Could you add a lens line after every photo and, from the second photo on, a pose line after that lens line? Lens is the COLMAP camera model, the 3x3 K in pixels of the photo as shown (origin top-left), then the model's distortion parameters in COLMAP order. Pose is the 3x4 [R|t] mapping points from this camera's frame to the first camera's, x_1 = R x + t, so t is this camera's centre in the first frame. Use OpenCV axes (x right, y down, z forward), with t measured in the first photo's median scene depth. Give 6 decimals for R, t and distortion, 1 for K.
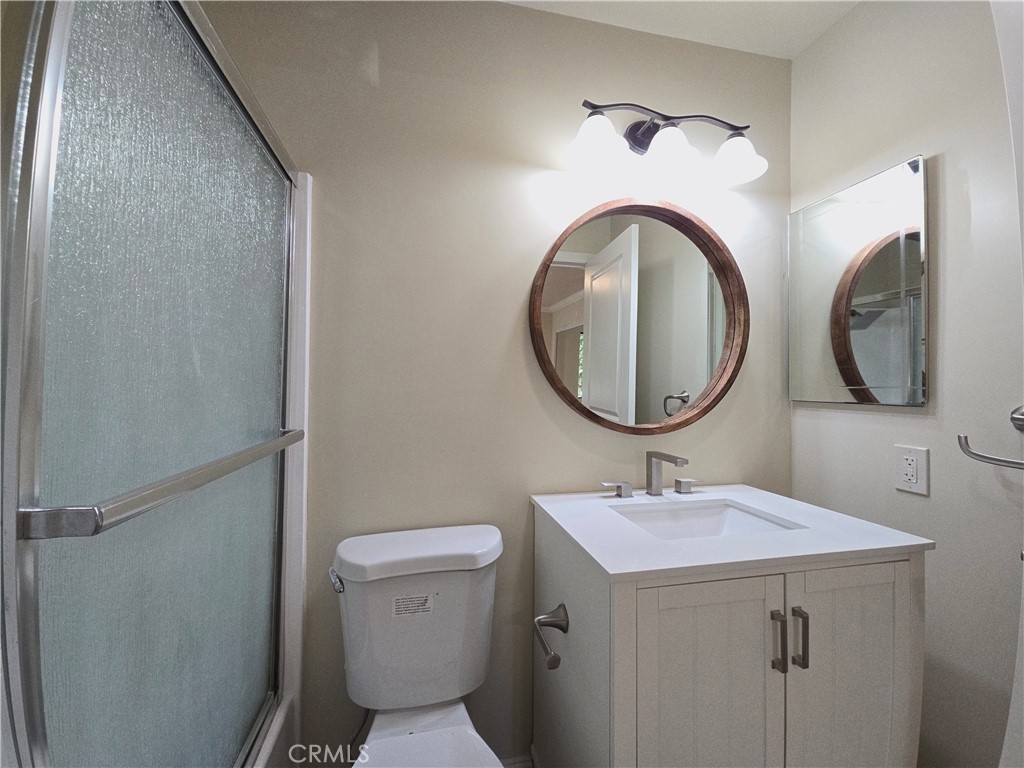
lens RADIAL K [[419.4, 0, 510.8], [0, 419.4, 381.7], [0, 0, 1]] dist [0.002440, 0.000188]
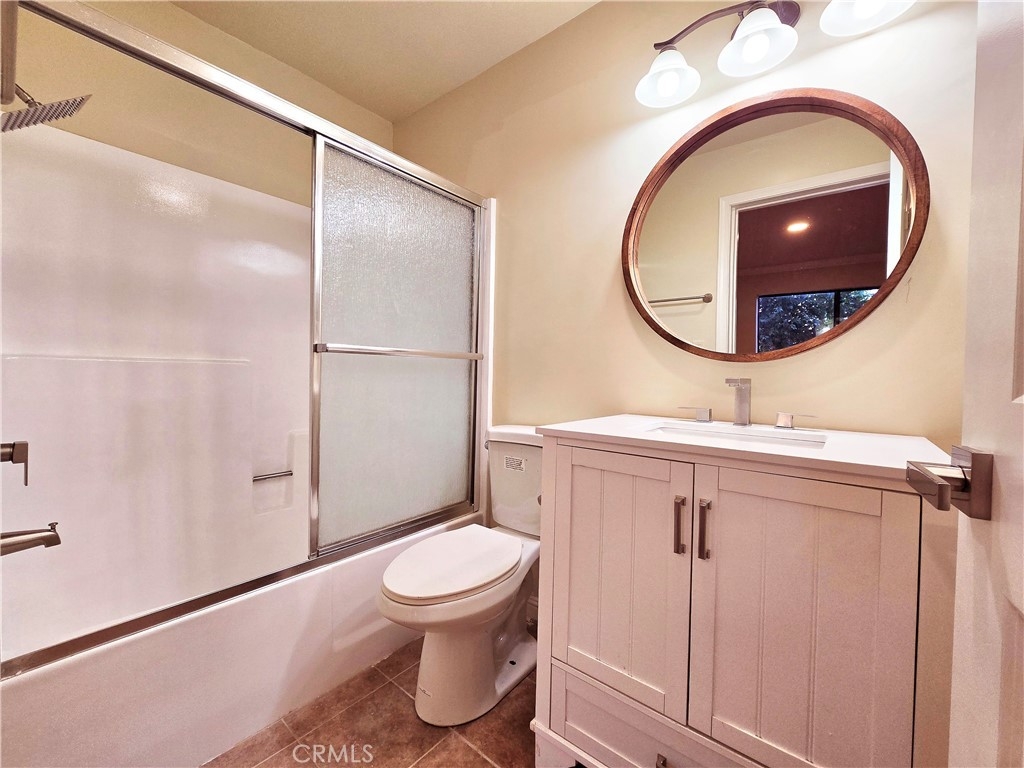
lens RADIAL K [[421.4, 0, 512.0], [0, 421.4, 384.0], [0, 0, 1]] dist [-0.001116, -0.000398]
pose [[0.626360, 0.023145, -0.779190, 0.893757], [-0.005034, 0.999658, 0.025647, 0.191359], [0.779518, -0.012142, 0.626262, 0.034915]]
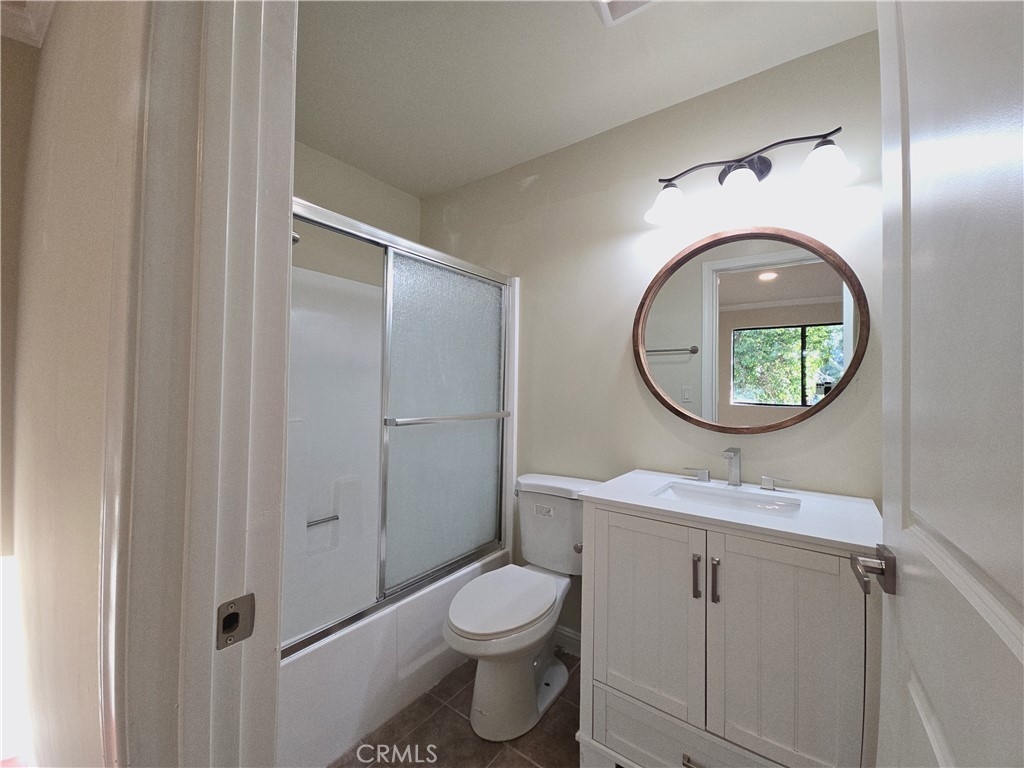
lens RADIAL K [[419.4, 0, 510.8], [0, 419.4, 381.7], [0, 0, 1]] dist [0.002440, 0.000188]
pose [[0.660972, -0.006192, -0.750385, 0.968554], [-0.001430, 0.999954, -0.009511, -0.005125], [0.750410, 0.007359, 0.660932, -0.281853]]
